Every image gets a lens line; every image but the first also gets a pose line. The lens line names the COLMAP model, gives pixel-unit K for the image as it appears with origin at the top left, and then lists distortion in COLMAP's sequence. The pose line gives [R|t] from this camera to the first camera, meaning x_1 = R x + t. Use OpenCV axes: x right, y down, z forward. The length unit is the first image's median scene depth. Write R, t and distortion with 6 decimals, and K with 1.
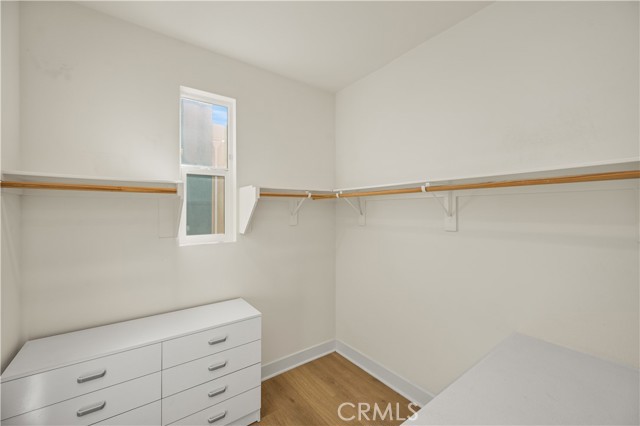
lens RADIAL K [[263.7, 0, 322.3], [0, 263.7, 208.6], [0, 0, 1]] dist [0.000690, -0.000087]
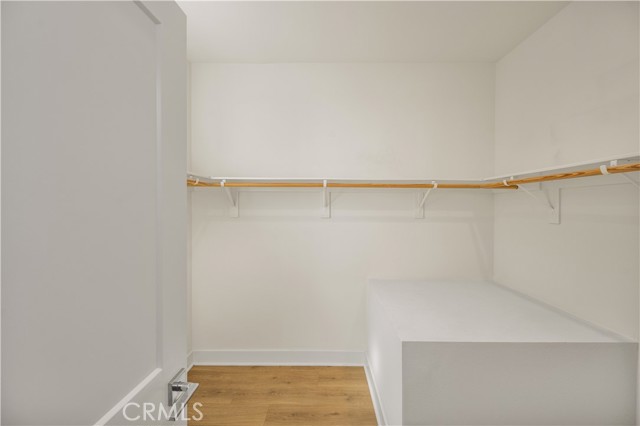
lens RADIAL K [[263.7, 0, 322.3], [0, 263.7, 208.6], [0, 0, 1]] dist [0.000690, -0.000087]
pose [[0.593819, -0.001762, 0.804597, -0.581500], [-0.008606, 0.999926, 0.008541, 0.027416], [-0.804553, -0.011996, 0.593760, 0.232486]]
